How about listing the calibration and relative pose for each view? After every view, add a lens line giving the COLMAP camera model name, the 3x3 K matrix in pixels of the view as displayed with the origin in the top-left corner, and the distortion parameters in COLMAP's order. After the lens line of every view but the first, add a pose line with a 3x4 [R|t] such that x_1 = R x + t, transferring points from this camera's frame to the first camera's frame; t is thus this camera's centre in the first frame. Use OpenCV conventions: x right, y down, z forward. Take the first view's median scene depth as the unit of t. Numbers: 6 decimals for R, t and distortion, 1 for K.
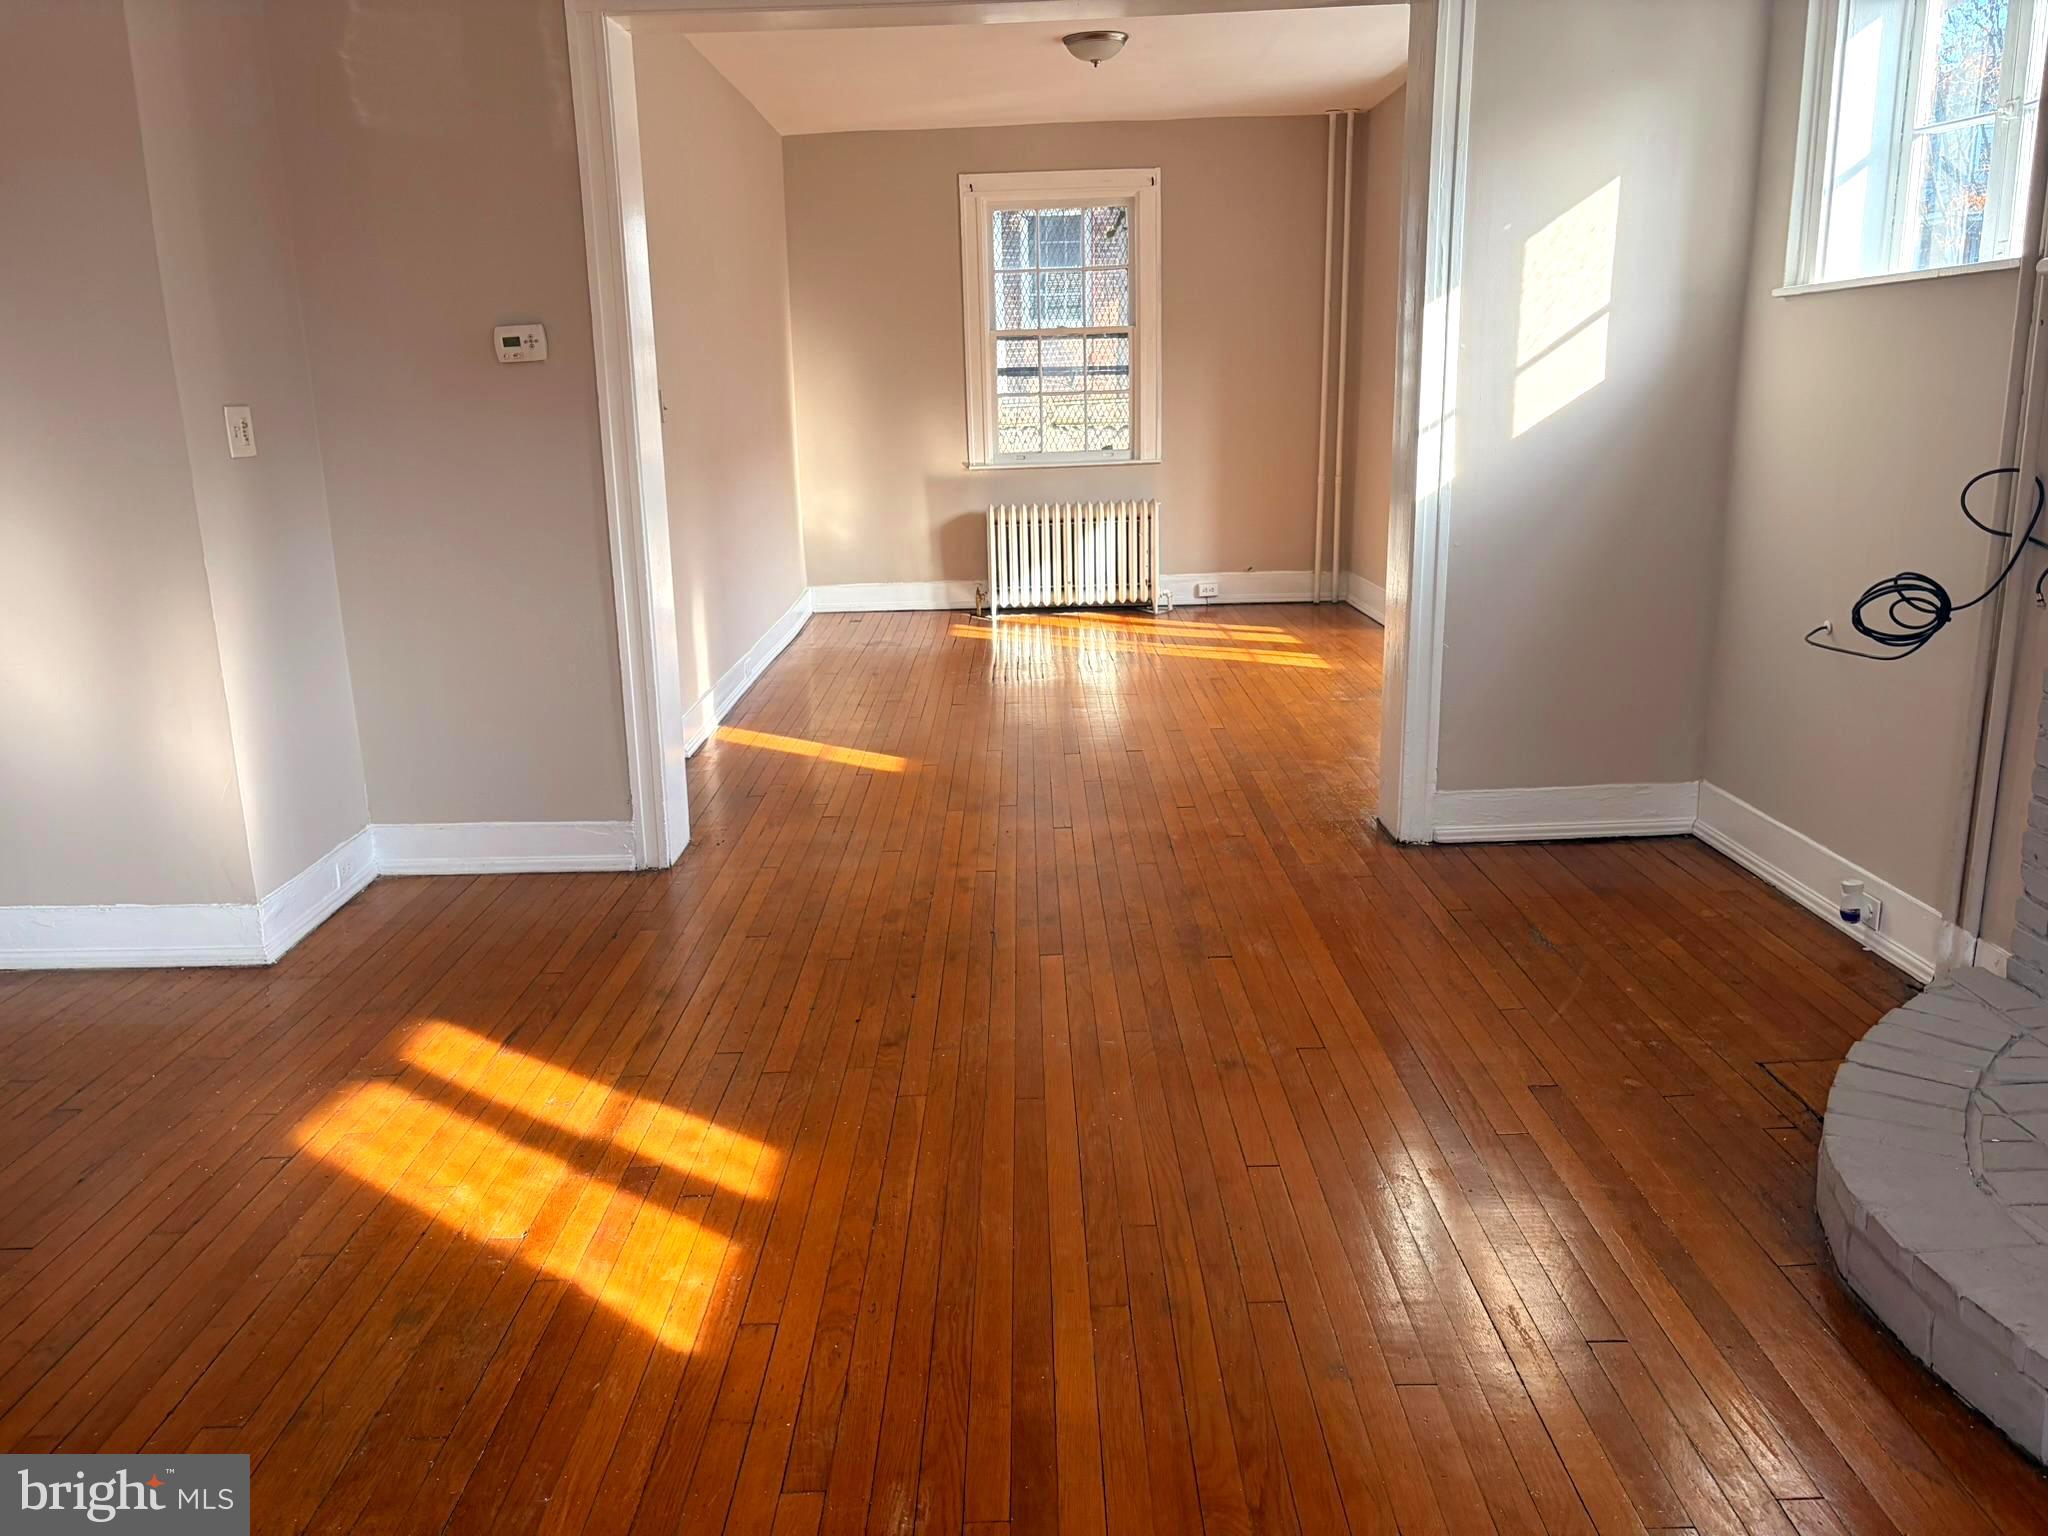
lens RADIAL K [[1541.4, 0, 1009.1], [0, 1541.4, 761.7], [0, 0, 1]] dist [0.061116, -0.068504]
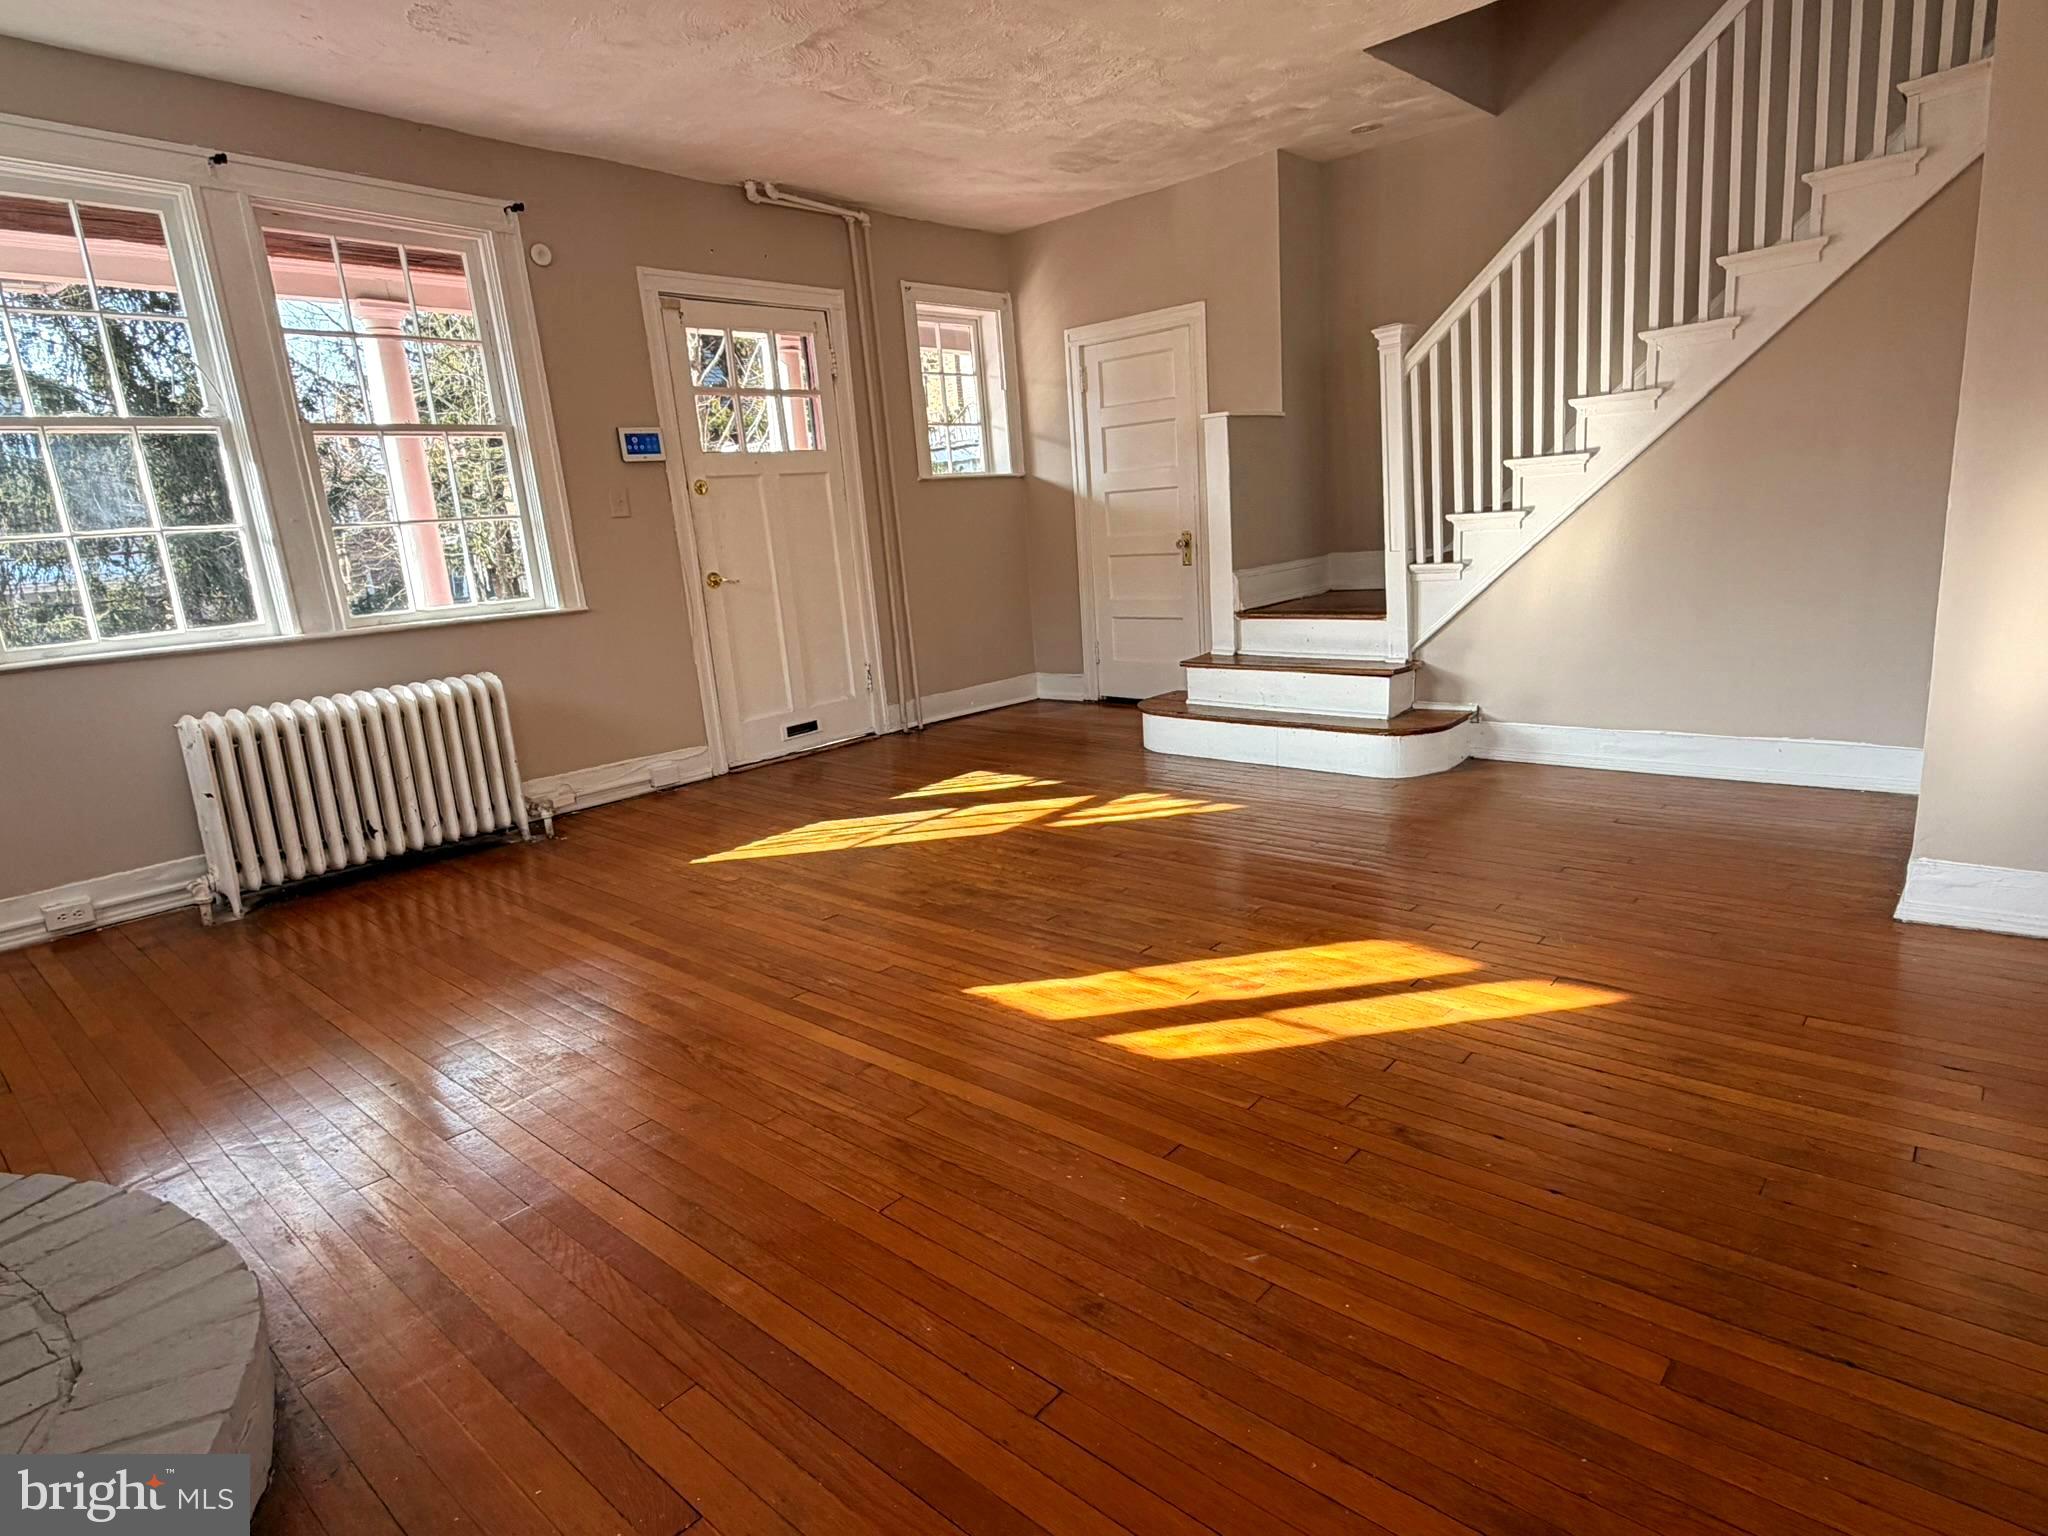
lens RADIAL K [[1128.0, 0, 1021.5], [0, 1128.0, 767.2], [0, 0, 1]] dist [-0.001695, 0.004784]
pose [[-0.652742, 0.233145, -0.720813, 0.237465], [-0.090186, 0.920788, 0.379495, -0.111722], [0.752193, 0.312719, -0.580010, 0.594447]]
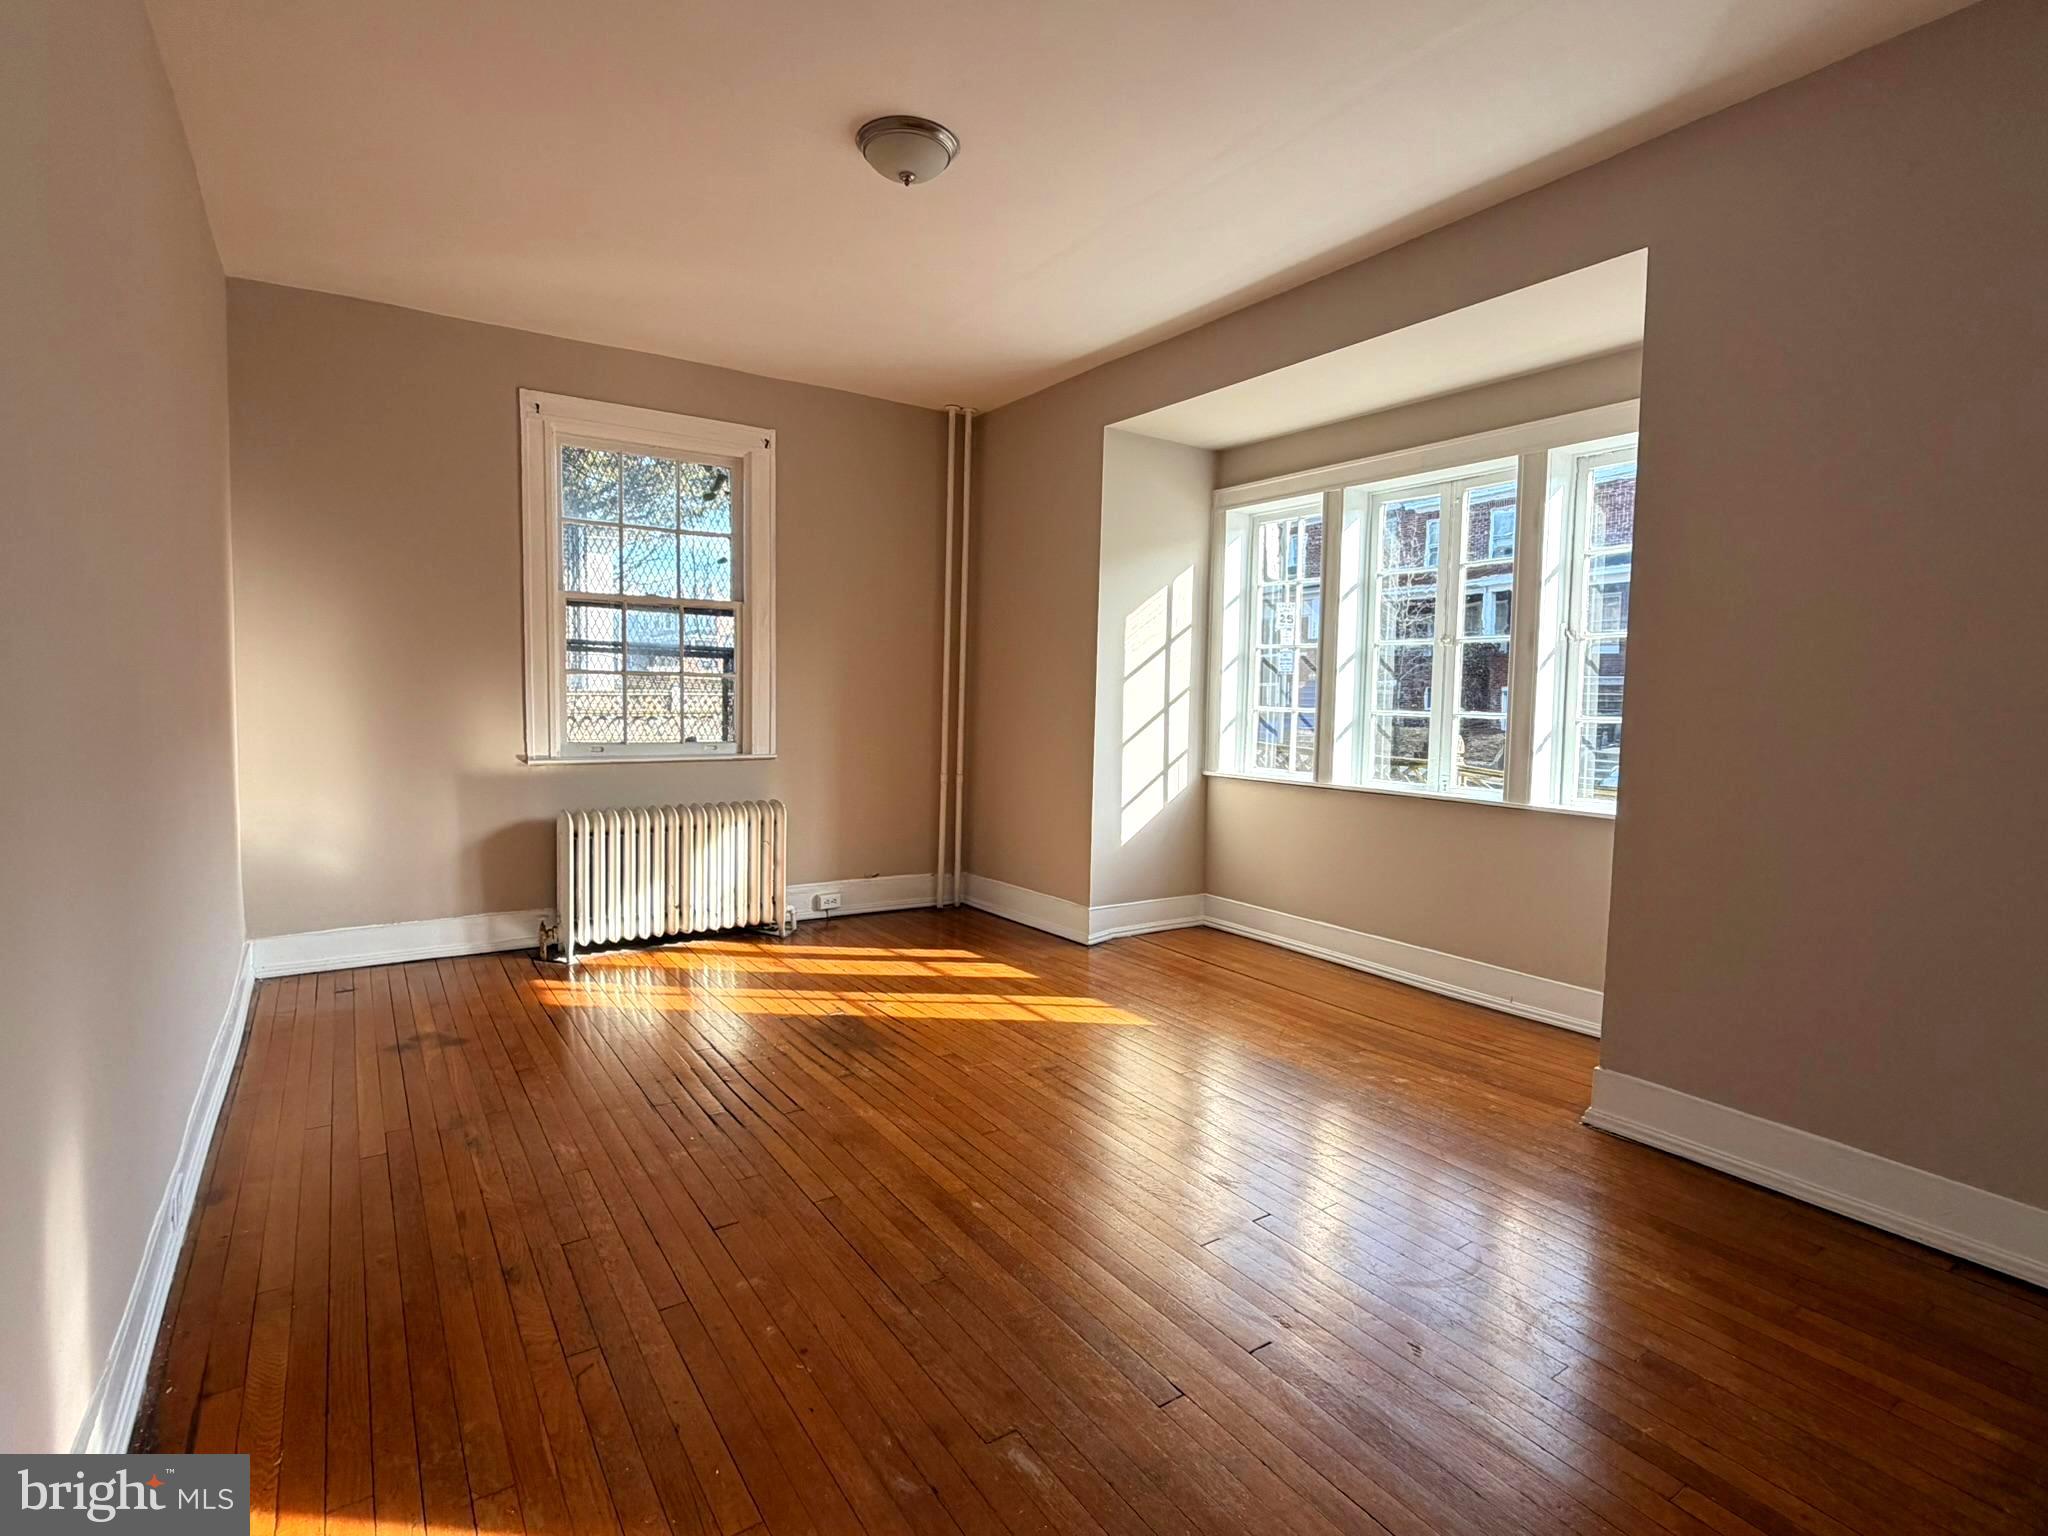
lens RADIAL K [[1006.6, 0, 1020.9], [0, 1006.6, 769.9], [0, 0, 1]] dist [0.001469, -0.001198]
pose [[0.825271, 0.001269, 0.564735, -0.150857], [0.093834, 0.985789, -0.139339, -0.138659], [-0.556886, 0.167984, 0.813424, 0.677731]]
